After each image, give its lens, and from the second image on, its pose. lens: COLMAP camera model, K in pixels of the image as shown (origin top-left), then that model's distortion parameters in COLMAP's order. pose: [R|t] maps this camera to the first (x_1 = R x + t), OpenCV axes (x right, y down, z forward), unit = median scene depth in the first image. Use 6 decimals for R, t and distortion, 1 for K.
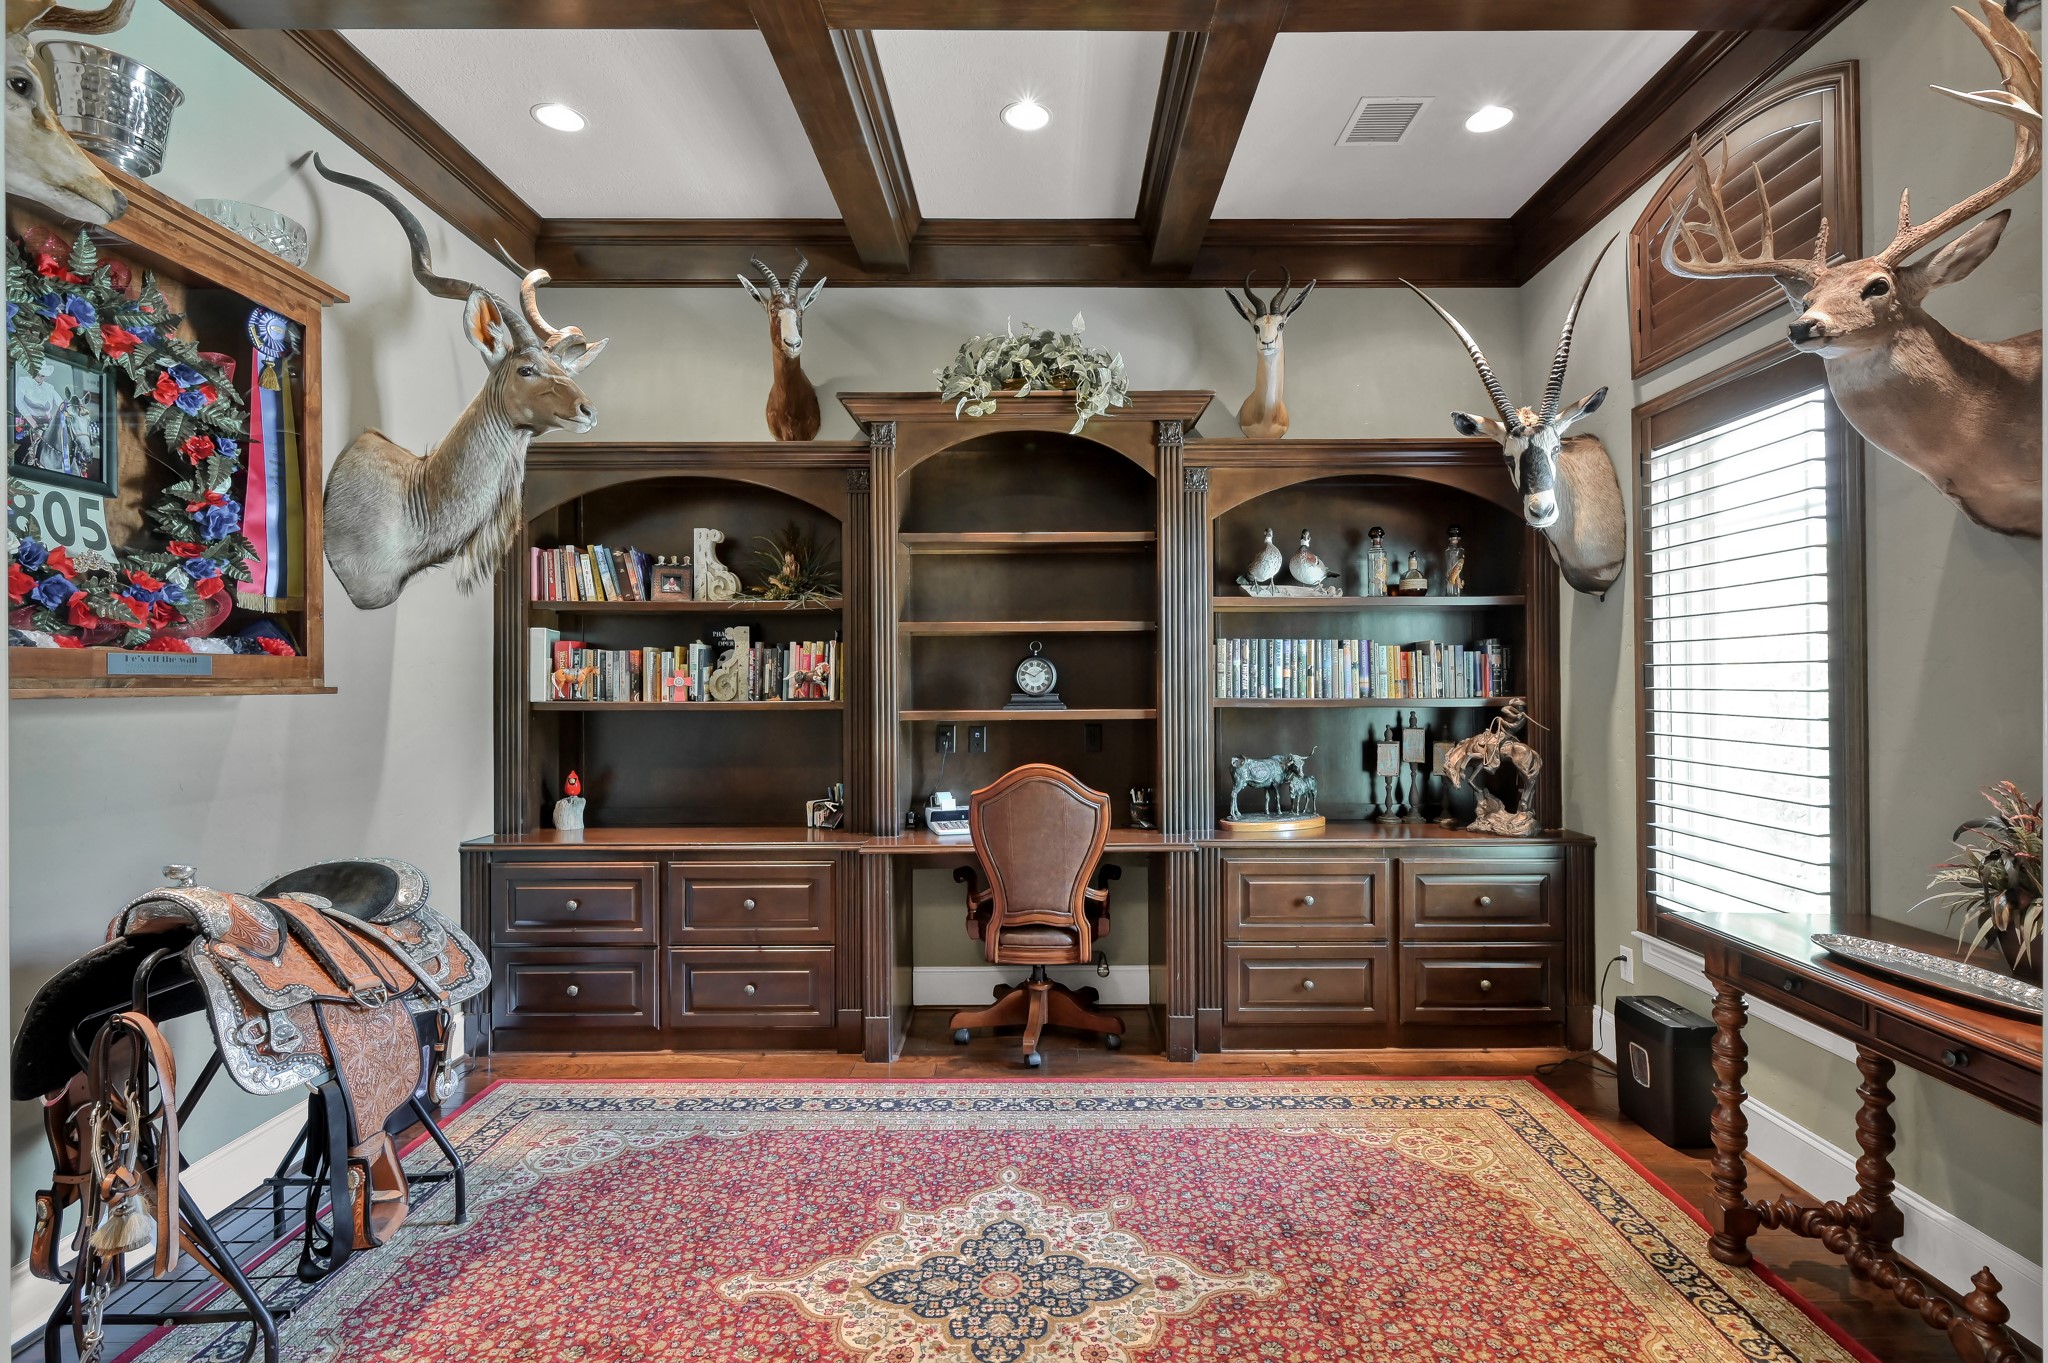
lens RADIAL K [[950.9, 0, 986.1], [0, 950.9, 697.4], [0, 0, 1]] dist [-0.002768, 0.000741]
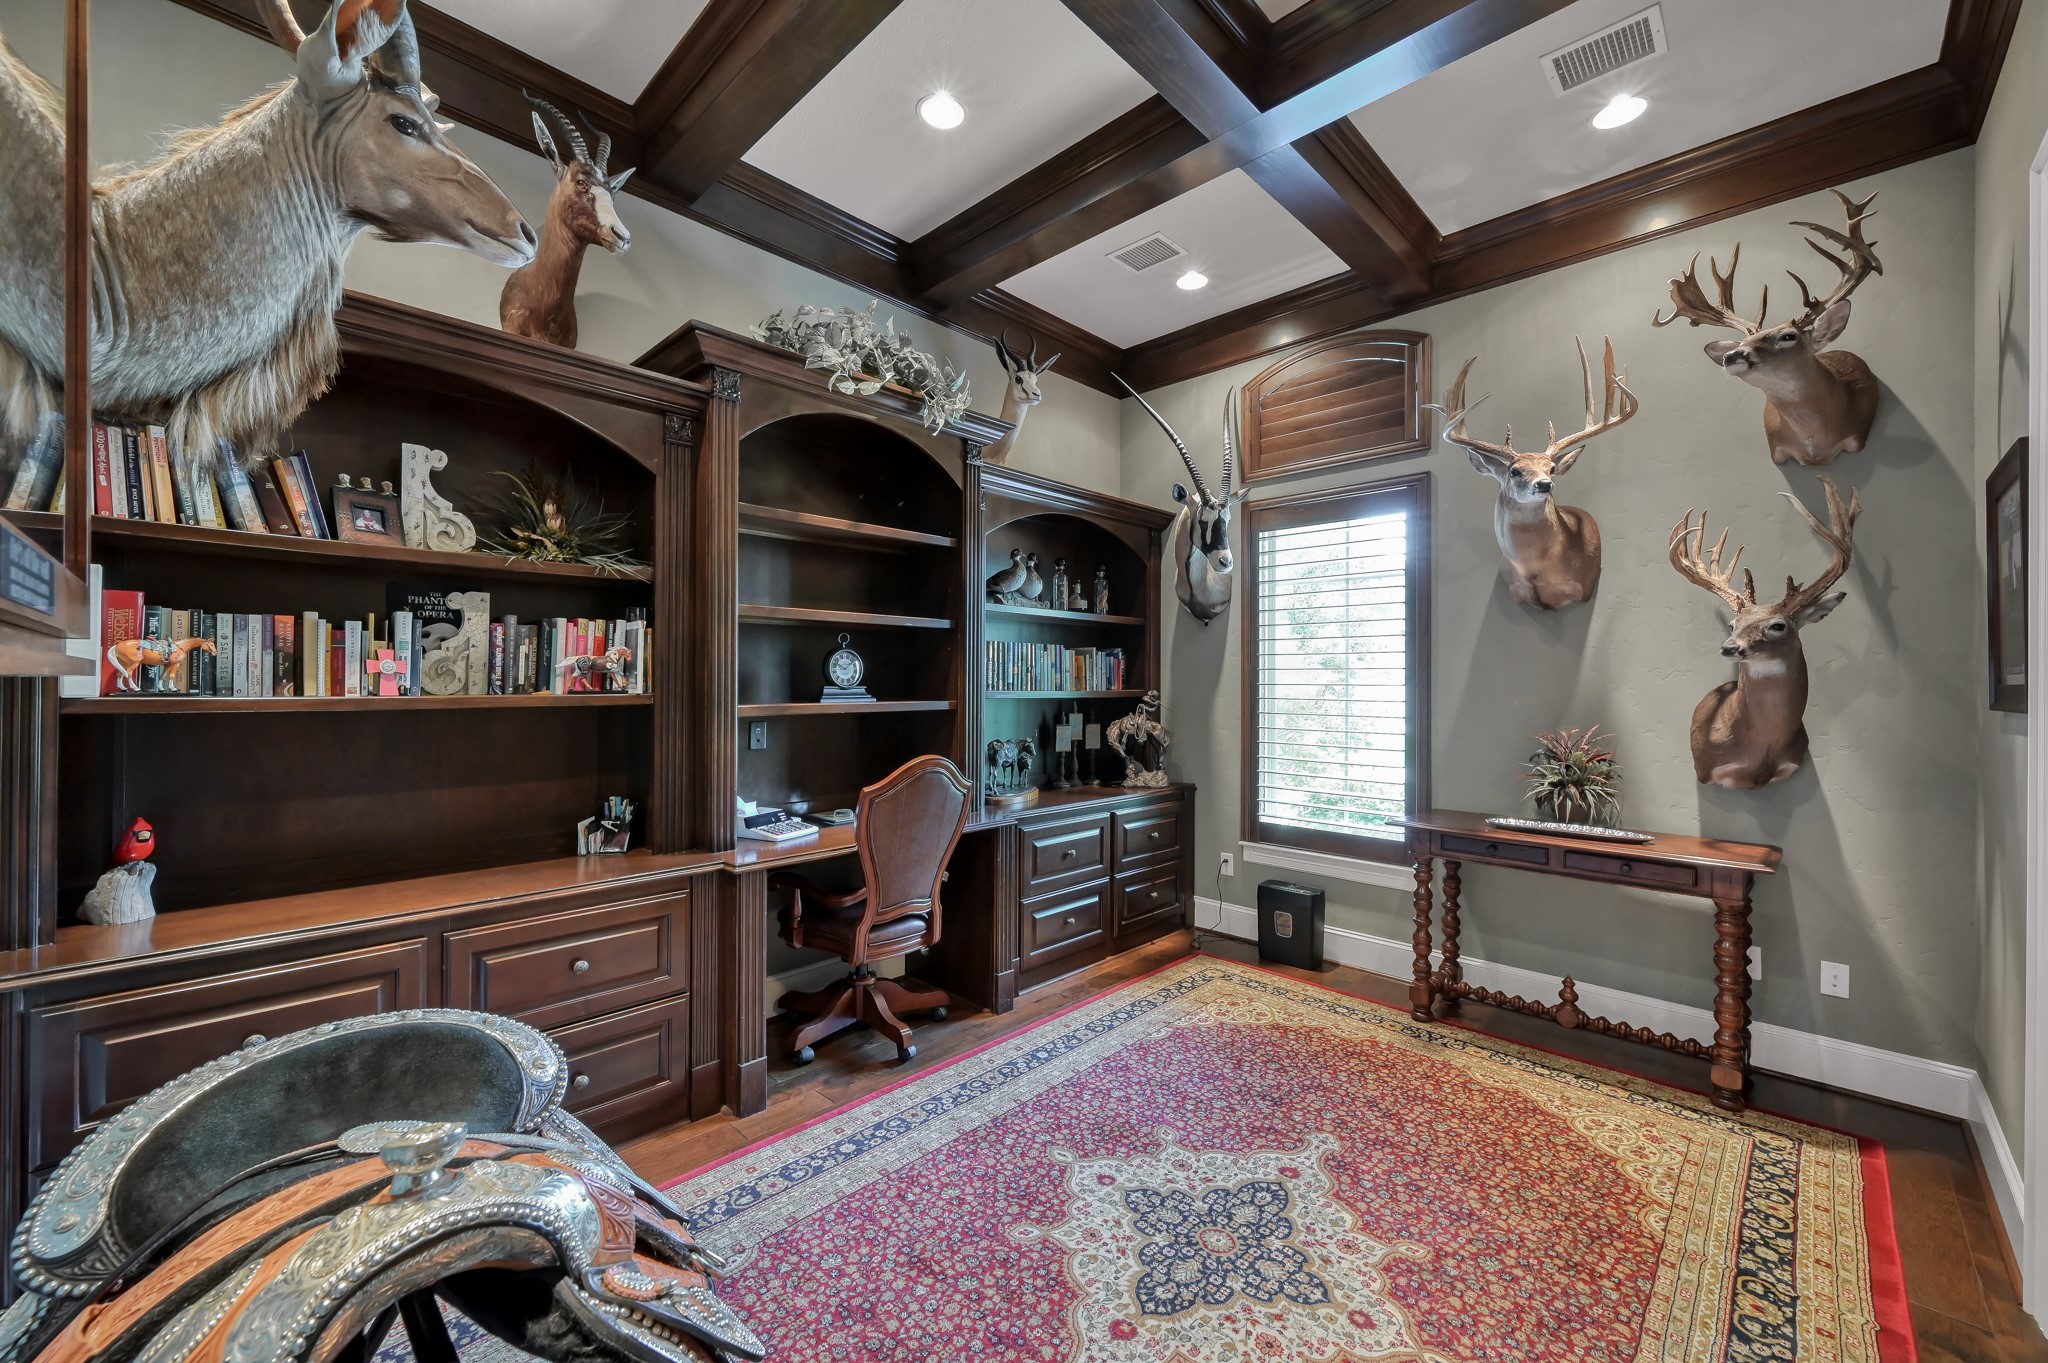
lens RADIAL K [[805.2, 0, 1025.0], [0, 805.2, 692.9], [0, 0, 1]] dist [-0.002553, 0.000527]
pose [[0.697779, -0.002109, 0.716310, -0.453493], [0.002078, 0.999997, 0.000920, 0.002724], [-0.716310, 0.000847, 0.697782, 0.307481]]
